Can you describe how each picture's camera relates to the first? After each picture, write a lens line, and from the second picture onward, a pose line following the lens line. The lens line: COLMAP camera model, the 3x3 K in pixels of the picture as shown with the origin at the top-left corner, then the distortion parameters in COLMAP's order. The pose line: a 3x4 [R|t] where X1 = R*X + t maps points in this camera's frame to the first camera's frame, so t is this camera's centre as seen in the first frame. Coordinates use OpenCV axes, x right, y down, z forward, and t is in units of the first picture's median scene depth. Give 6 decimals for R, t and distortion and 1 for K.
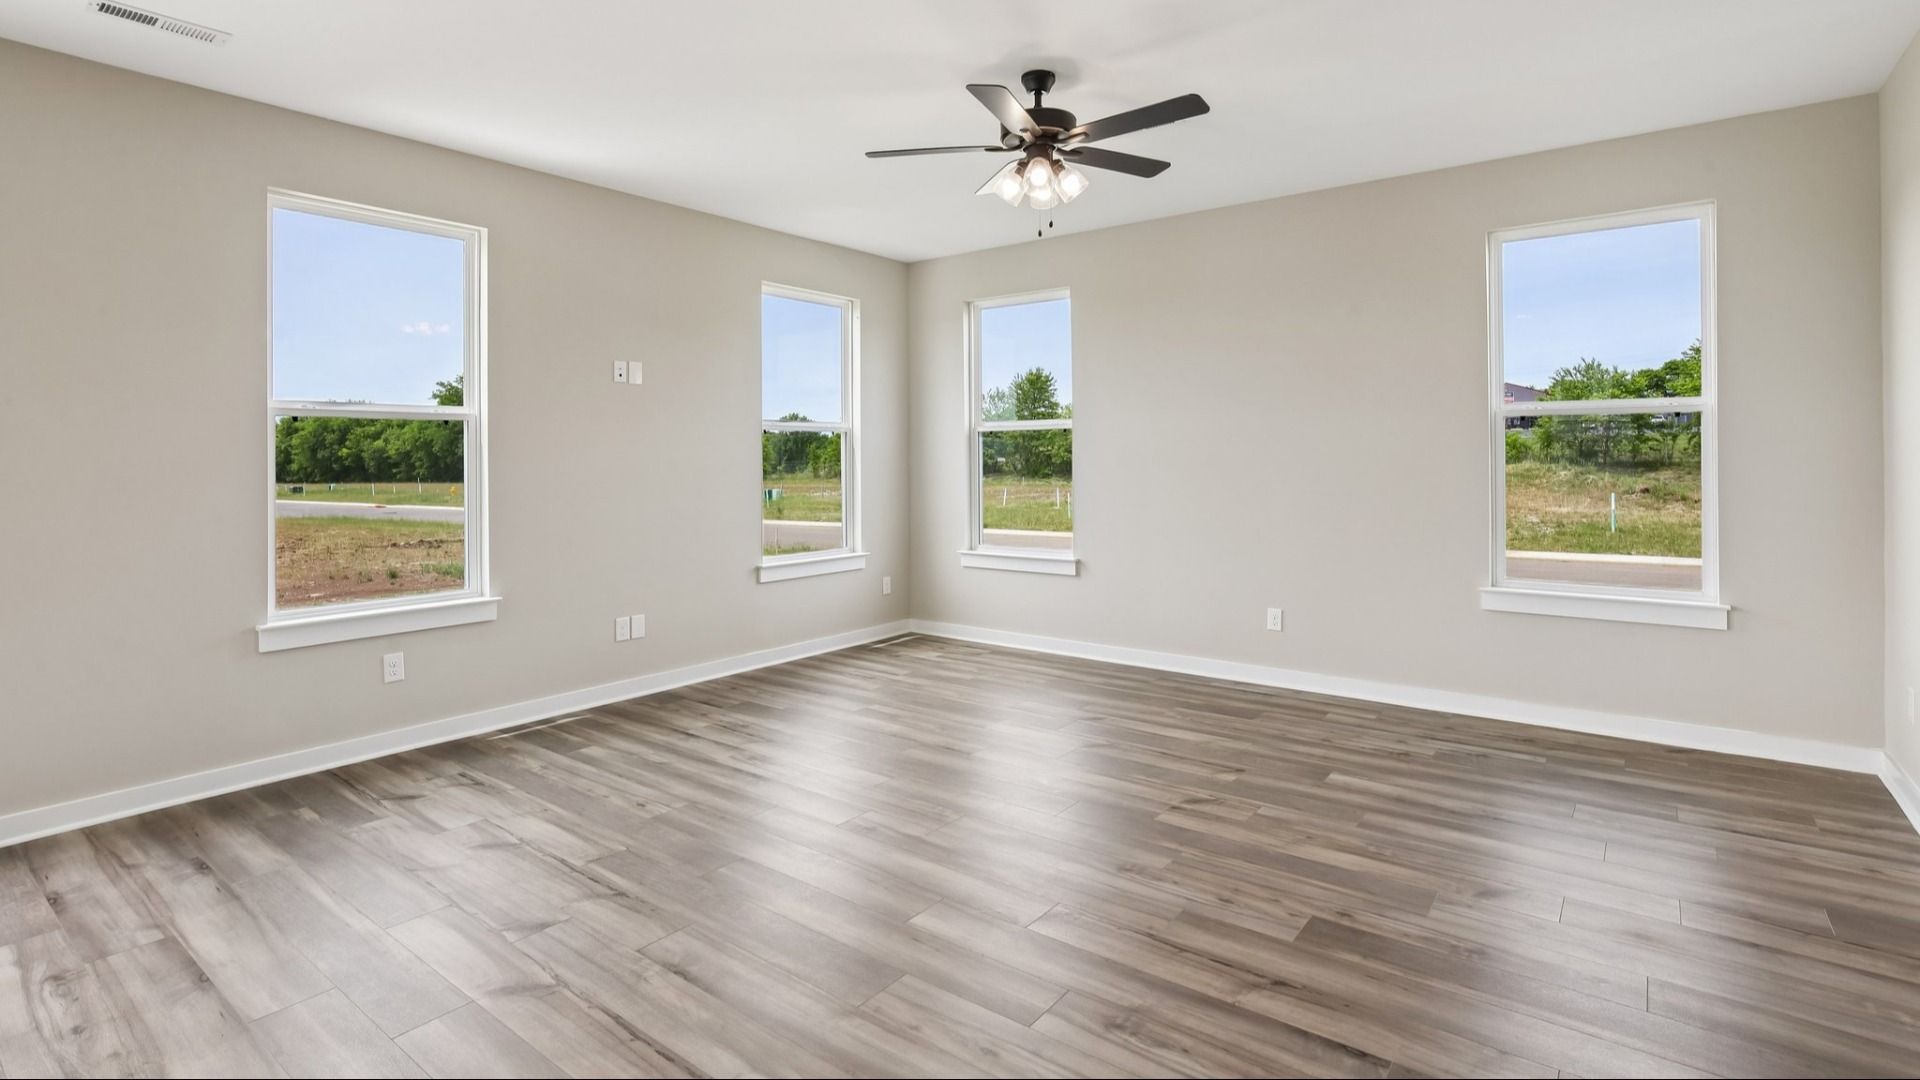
lens RADIAL K [[898.5, 0, 975.5], [0, 898.5, 471.8], [0, 0, 1]] dist [-0.008484, 0.001539]
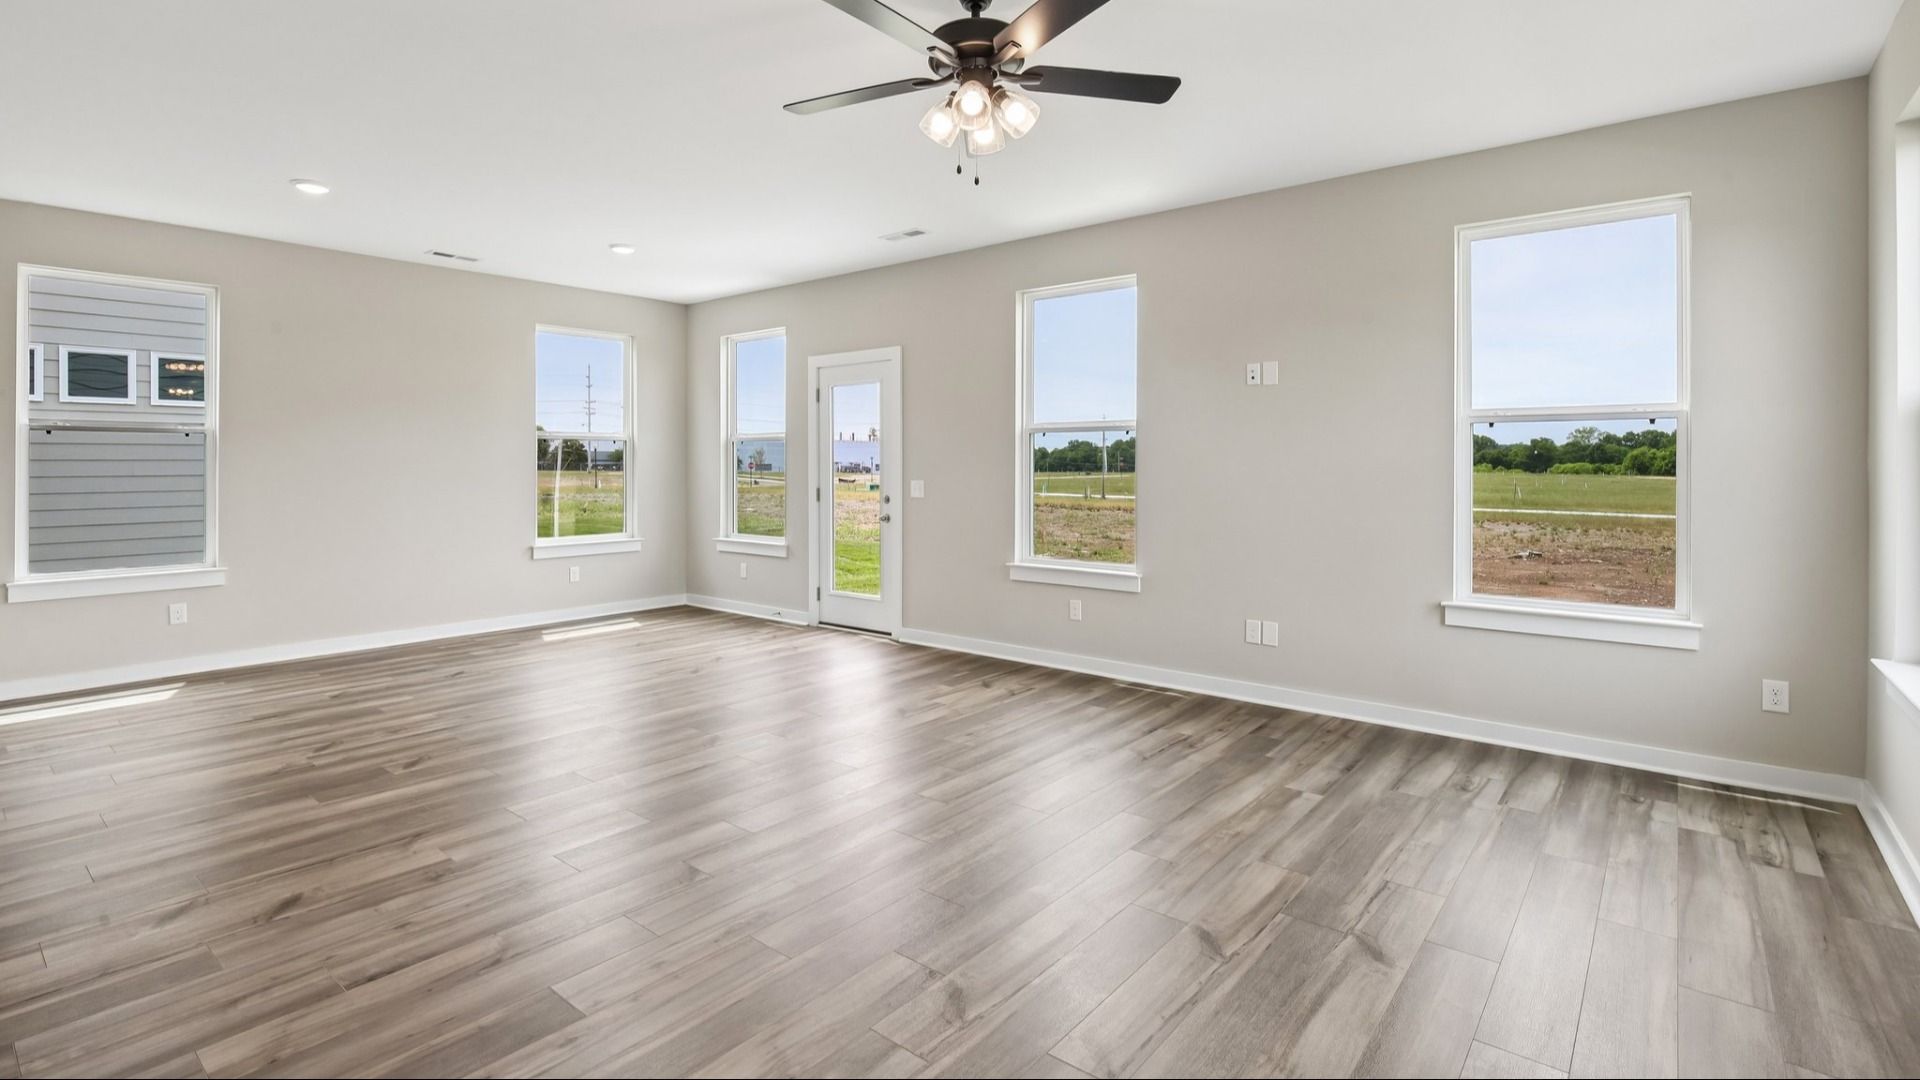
lens RADIAL K [[898.5, 0, 943.2], [0, 898.5, 456.8], [0, 0, 1]] dist [-0.008484, 0.001539]
pose [[-0.054387, -0.000545, -0.998520, 0.696524], [-0.016070, 0.999871, 0.000329, -0.015723], [0.998391, 0.016064, -0.054388, 0.800248]]
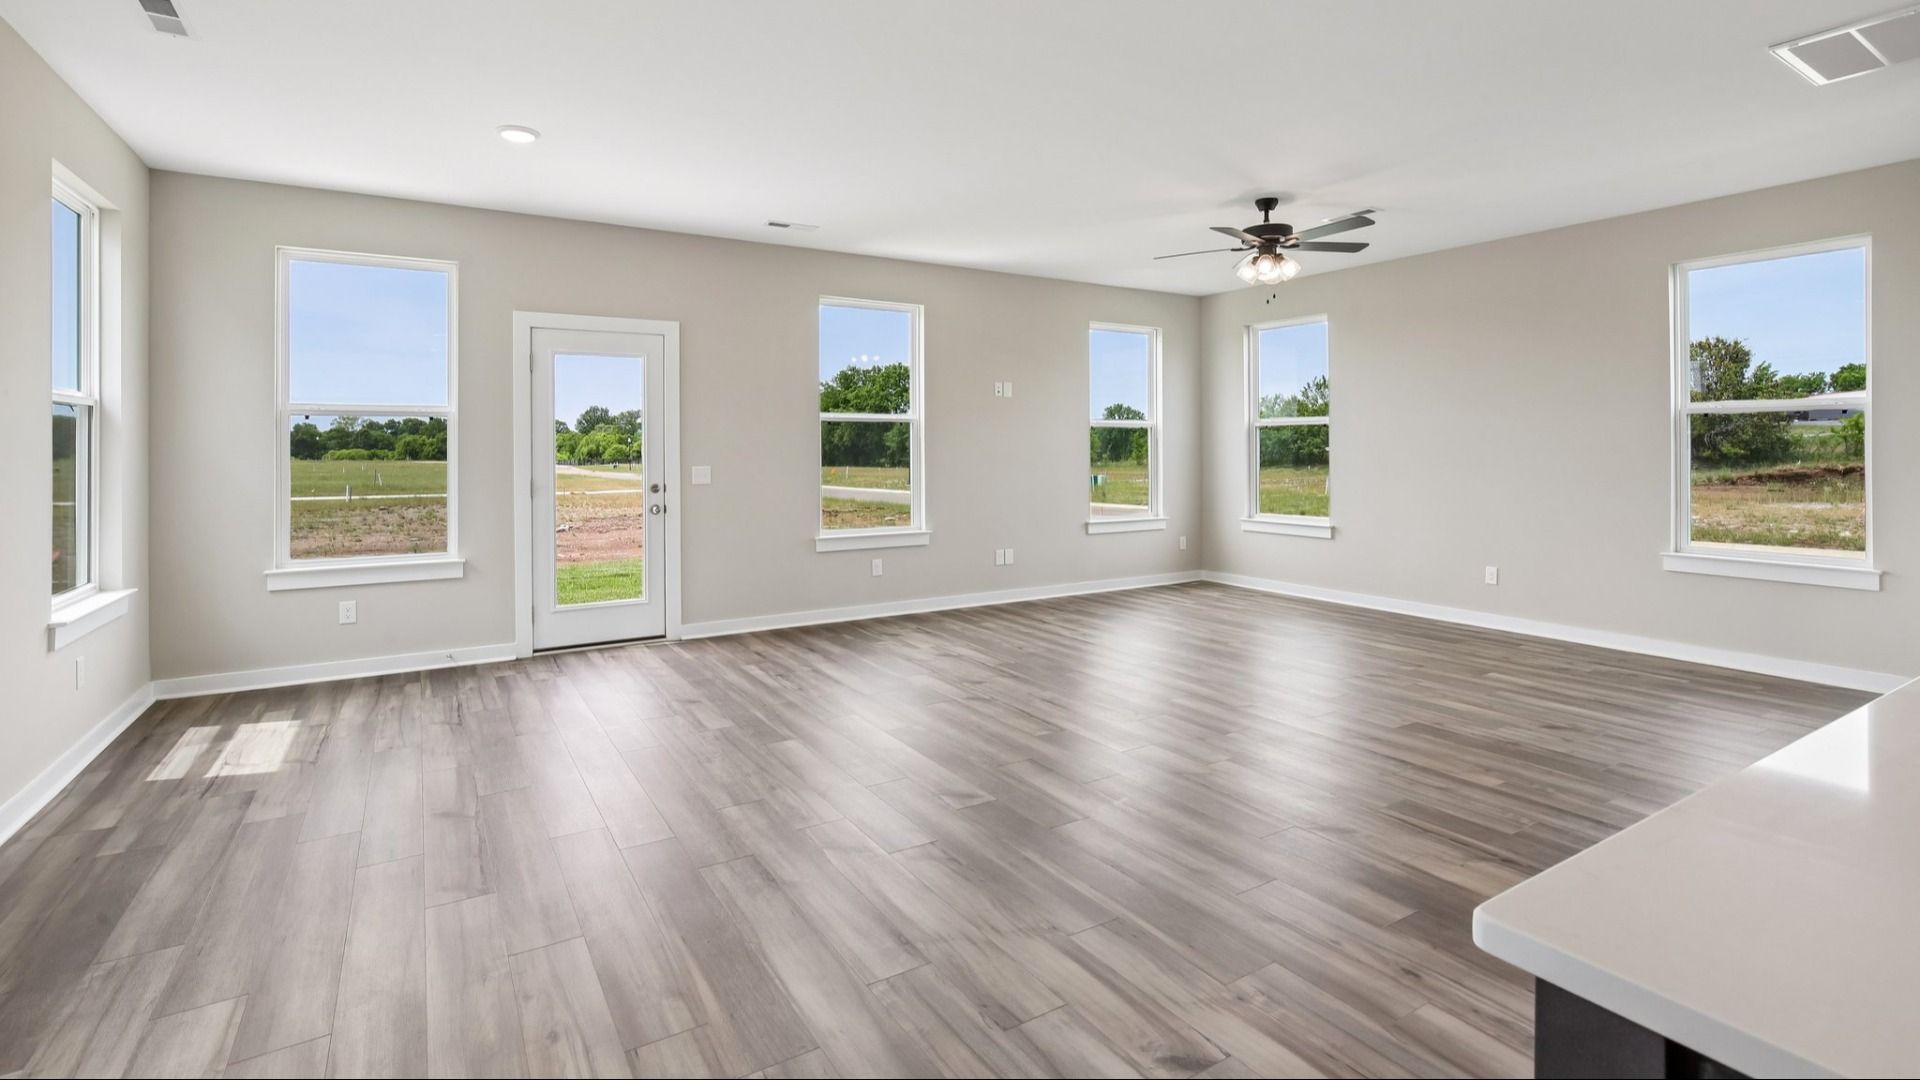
lens RADIAL K [[898.5, 0, 962.1], [0, 898.5, 442.1], [0, 0, 1]] dist [-0.008484, 0.001539]
pose [[0.931268, 0.001293, -0.364332, 0.113737], [-0.008709, 0.999787, -0.018714, 0.009267], [0.364230, 0.020601, 0.931081, -0.497144]]
